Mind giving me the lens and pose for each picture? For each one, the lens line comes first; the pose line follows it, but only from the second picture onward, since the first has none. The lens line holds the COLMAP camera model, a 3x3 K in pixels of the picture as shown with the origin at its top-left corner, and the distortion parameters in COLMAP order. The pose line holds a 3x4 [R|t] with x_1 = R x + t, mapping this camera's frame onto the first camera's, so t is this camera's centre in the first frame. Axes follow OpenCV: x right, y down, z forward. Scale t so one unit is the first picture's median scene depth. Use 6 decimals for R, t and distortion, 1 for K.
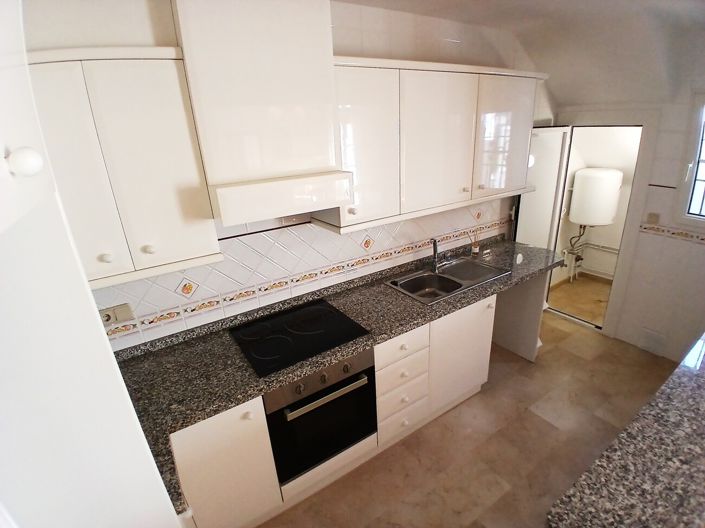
lens RADIAL K [[356.5, 0, 352.5], [0, 356.5, 264.0], [0, 0, 1]] dist [0.013515, -0.046120]
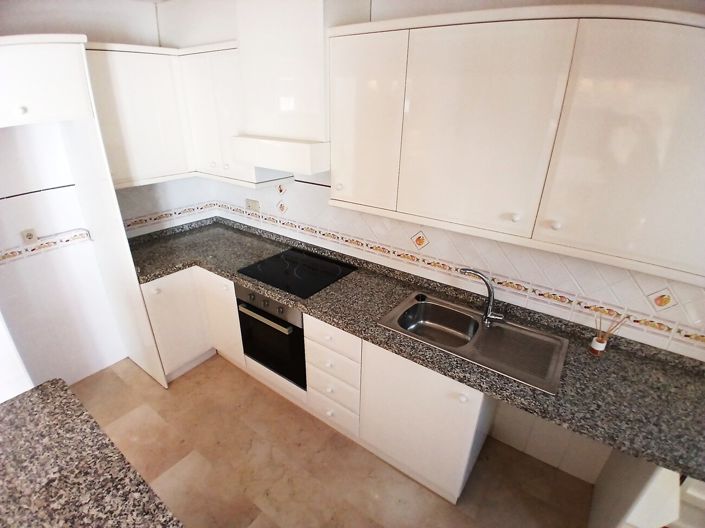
lens RADIAL K [[349.5, 0, 353.6], [0, 349.5, 269.8], [0, 0, 1]] dist [0.002665, -0.043943]
pose [[0.352586, 0.441053, -0.825321, 0.824262], [-0.369947, 0.875811, 0.309990, -0.229078], [0.859548, 0.196027, 0.471965, 0.553337]]
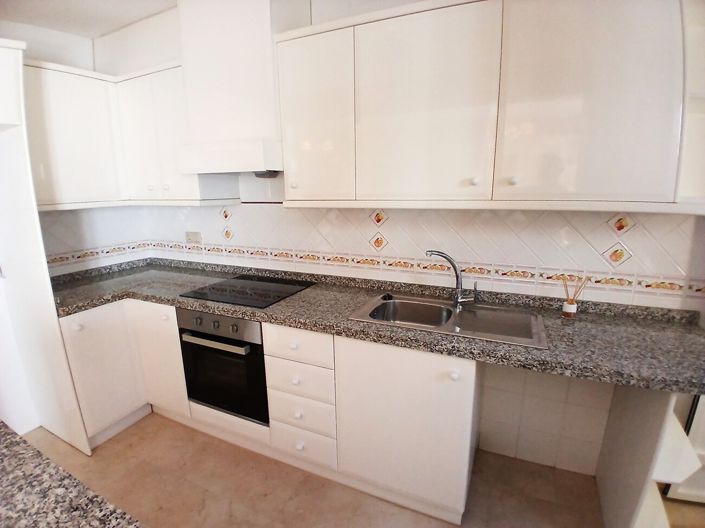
lens RADIAL K [[350.6, 0, 353.9], [0, 350.6, 268.9], [0, 0, 1]] dist [-0.002349, -0.036741]
pose [[0.526965, 0.226416, -0.819172, 0.820302], [-0.315849, 0.947000, 0.058565, -0.033193], [0.789017, 0.227873, 0.570549, 0.569264]]
